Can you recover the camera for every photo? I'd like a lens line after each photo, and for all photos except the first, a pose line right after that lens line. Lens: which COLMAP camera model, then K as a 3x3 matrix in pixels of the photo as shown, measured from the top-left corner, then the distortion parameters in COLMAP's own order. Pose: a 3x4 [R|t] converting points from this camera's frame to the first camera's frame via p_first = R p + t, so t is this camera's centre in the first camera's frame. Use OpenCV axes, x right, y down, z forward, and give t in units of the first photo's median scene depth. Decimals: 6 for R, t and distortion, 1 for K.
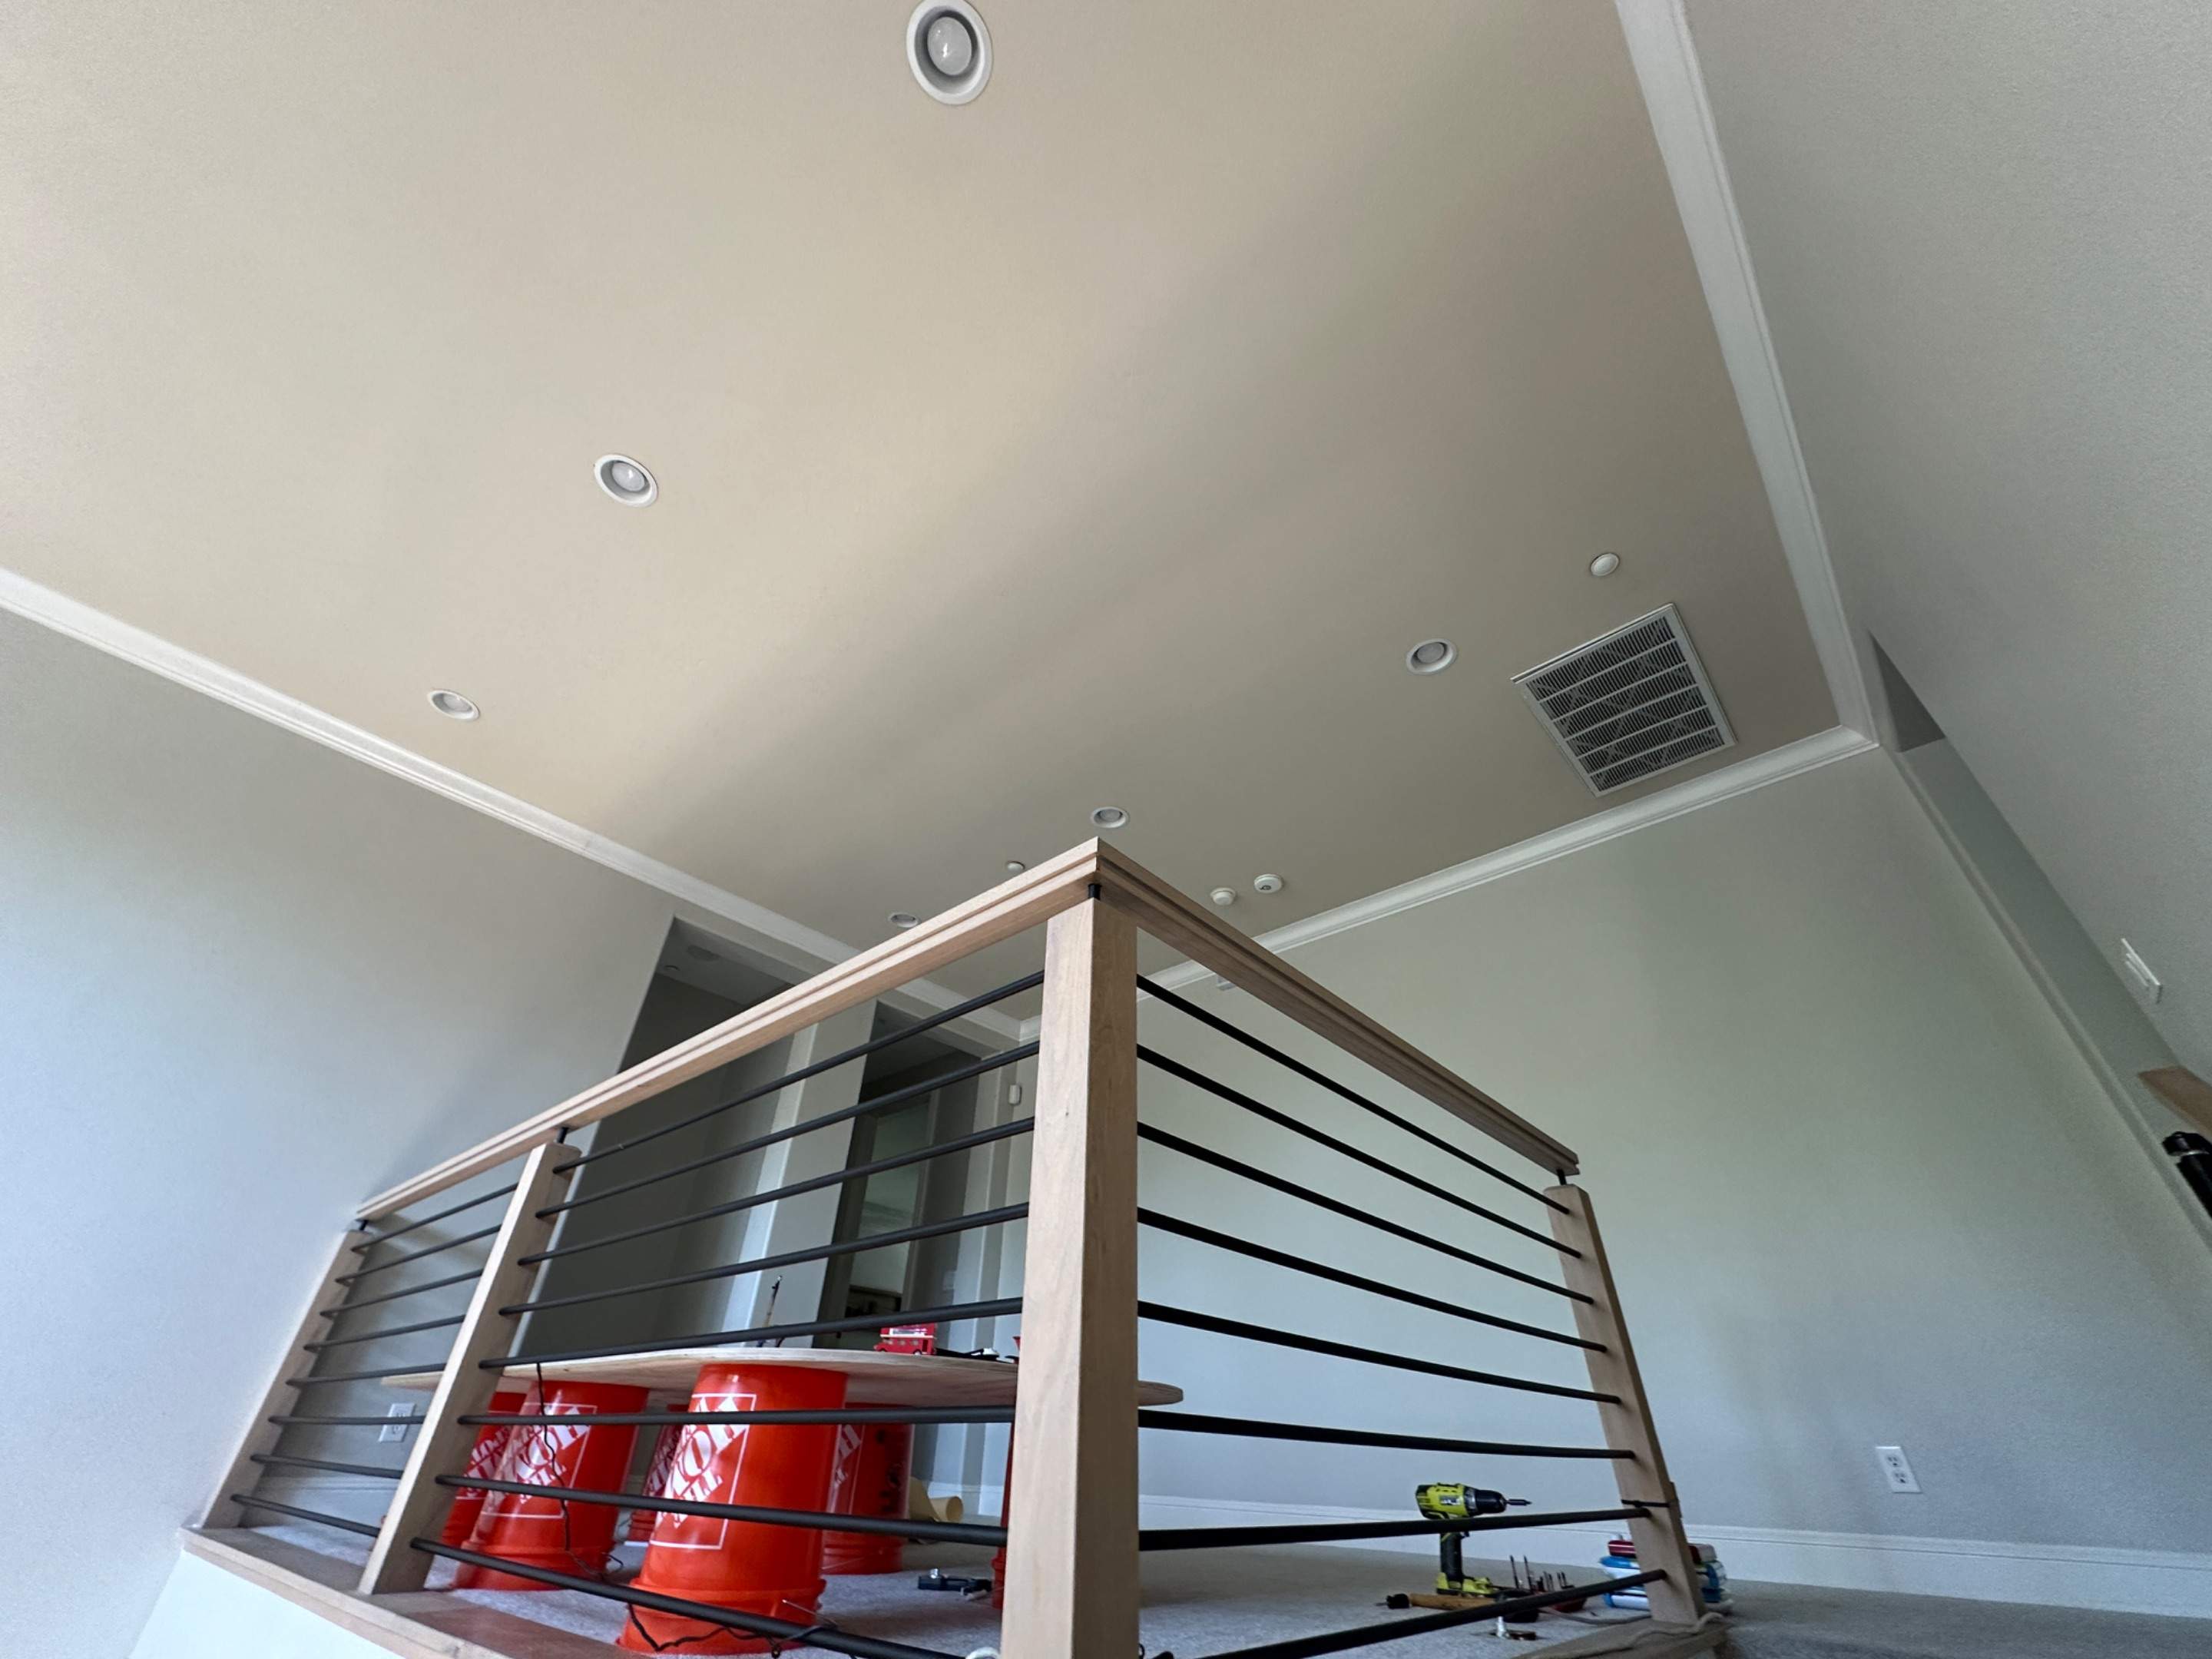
lens RADIAL K [[879.2, 0, 1106.0], [0, 879.2, 829.5], [0, 0, 1]] dist [-0.000488, -0.000693]
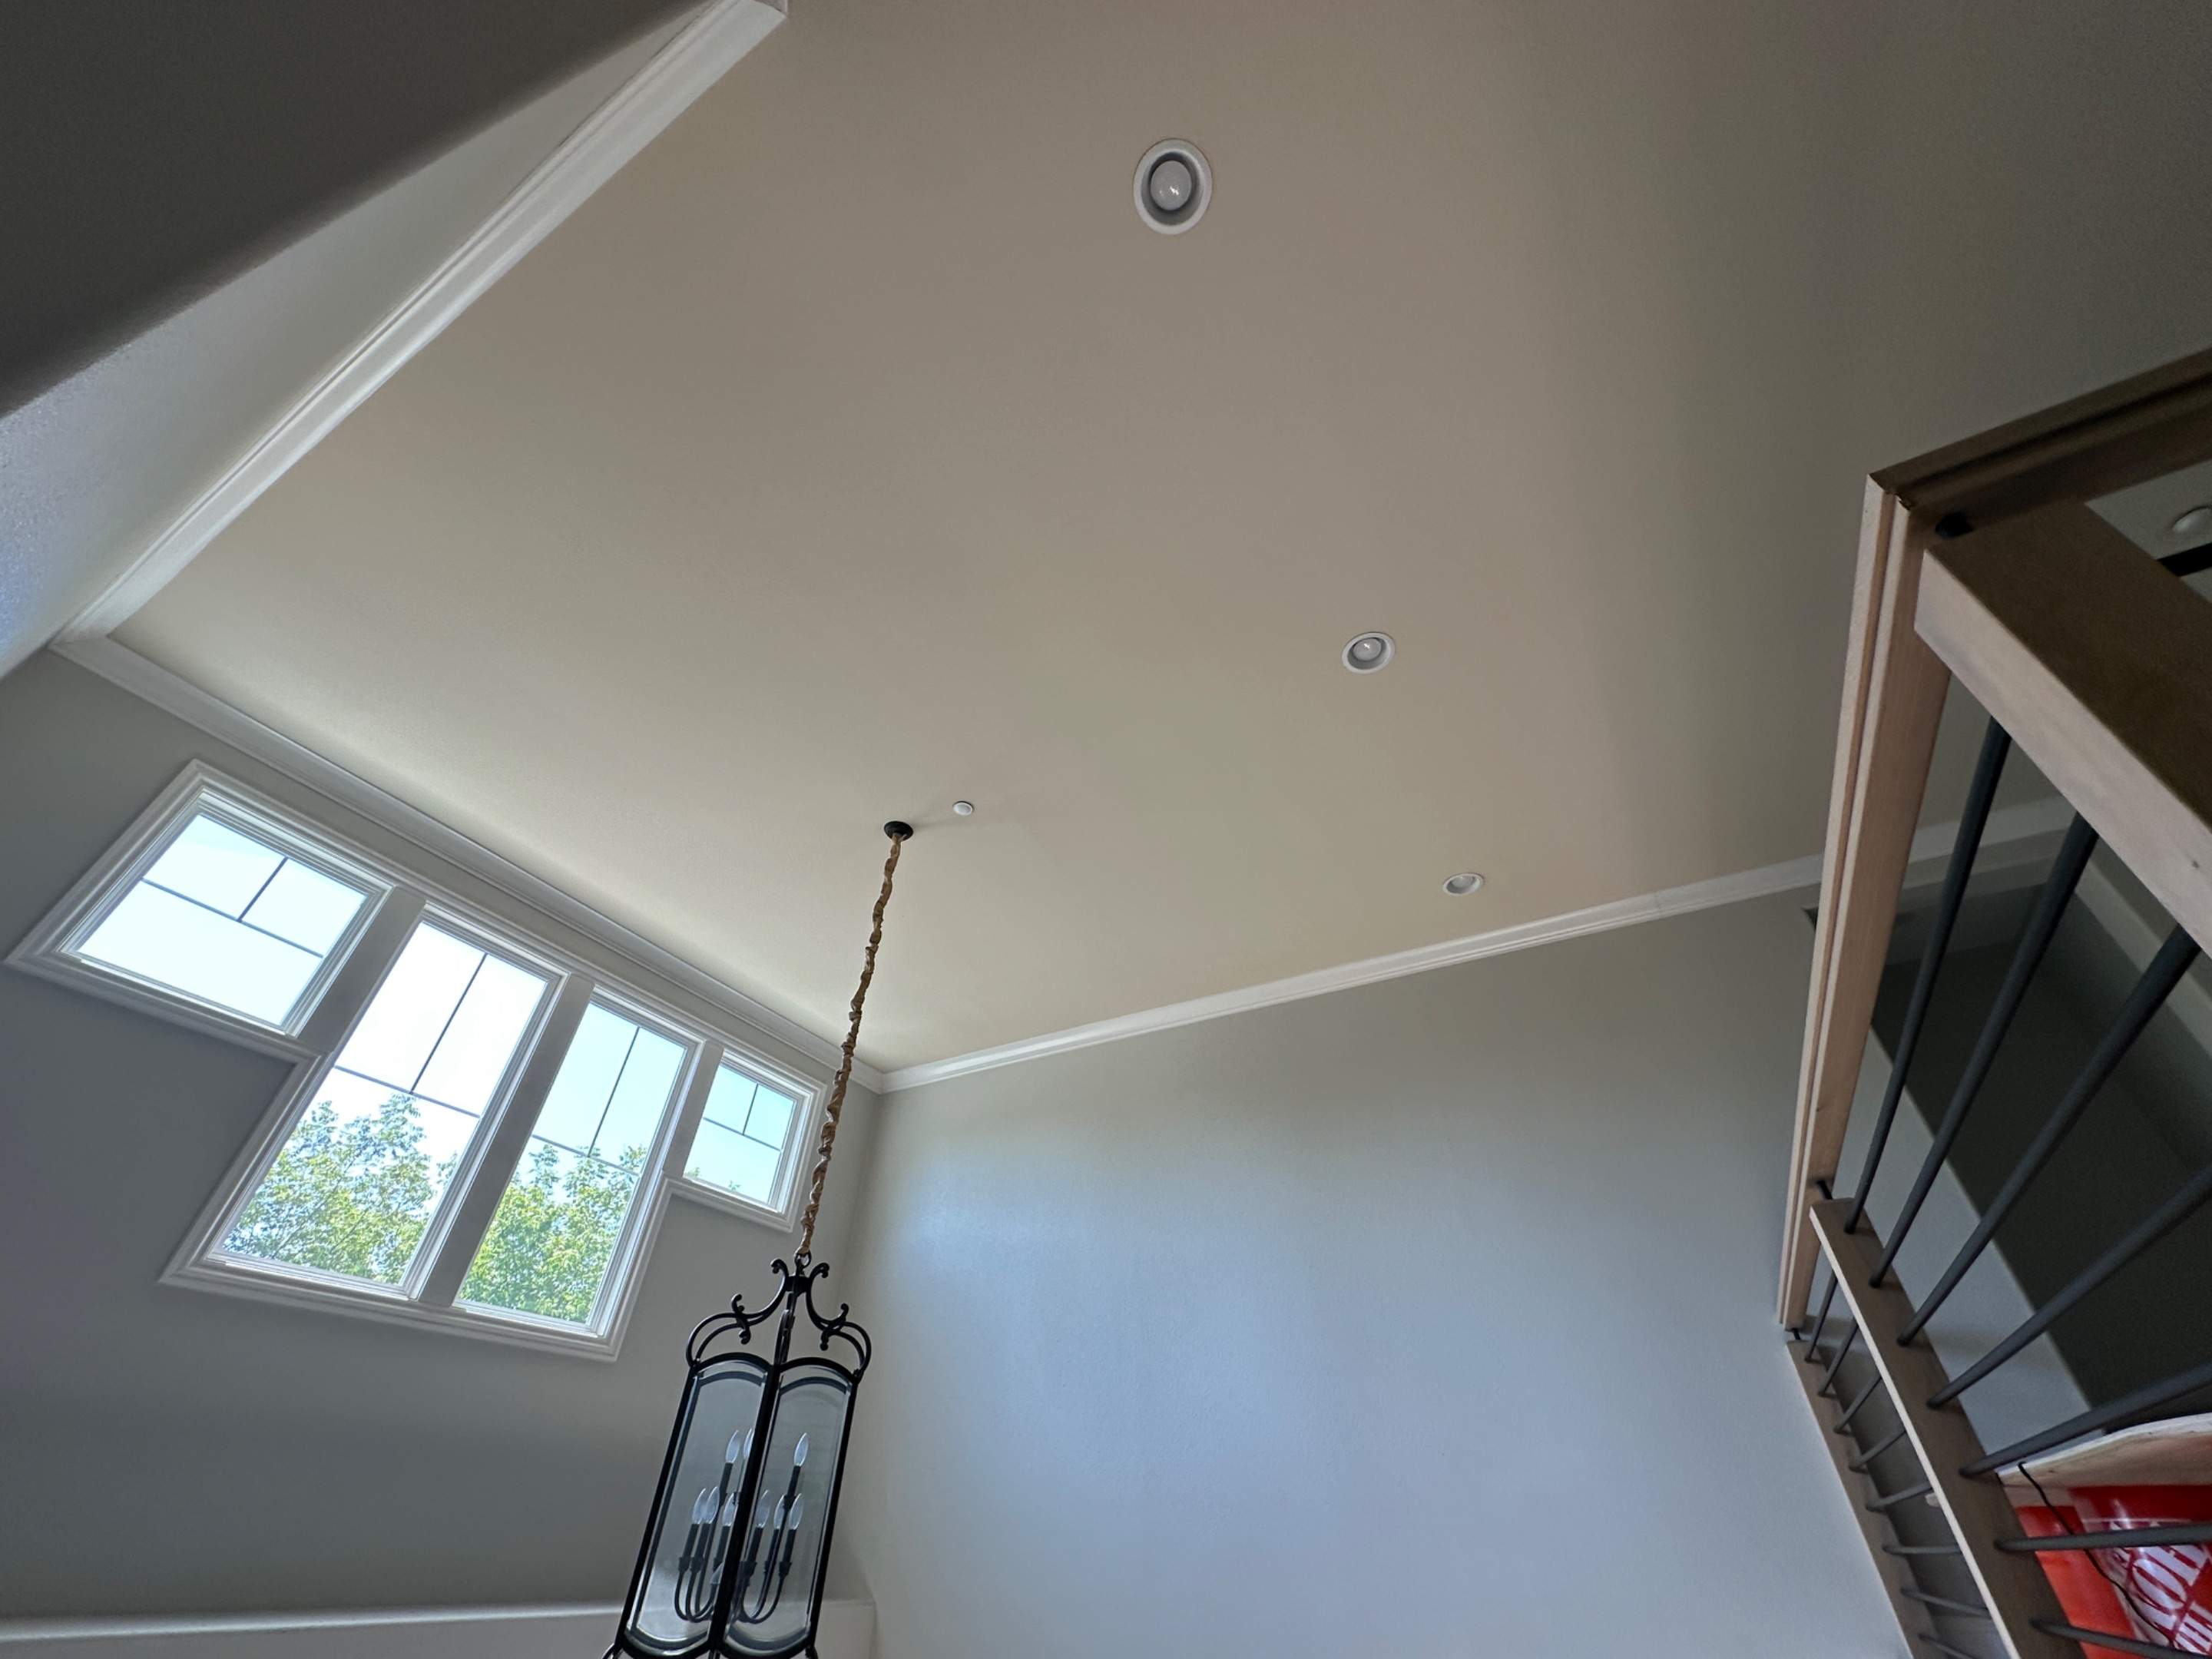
lens RADIAL K [[879.2, 0, 1106.0], [0, 879.2, 829.5], [0, 0, 1]] dist [-0.000488, -0.000693]
pose [[0.219951, -0.630265, -0.744572, 0.098939], [0.556301, 0.708030, -0.434998, 0.087754], [0.801343, -0.318529, 0.506349, 0.123196]]
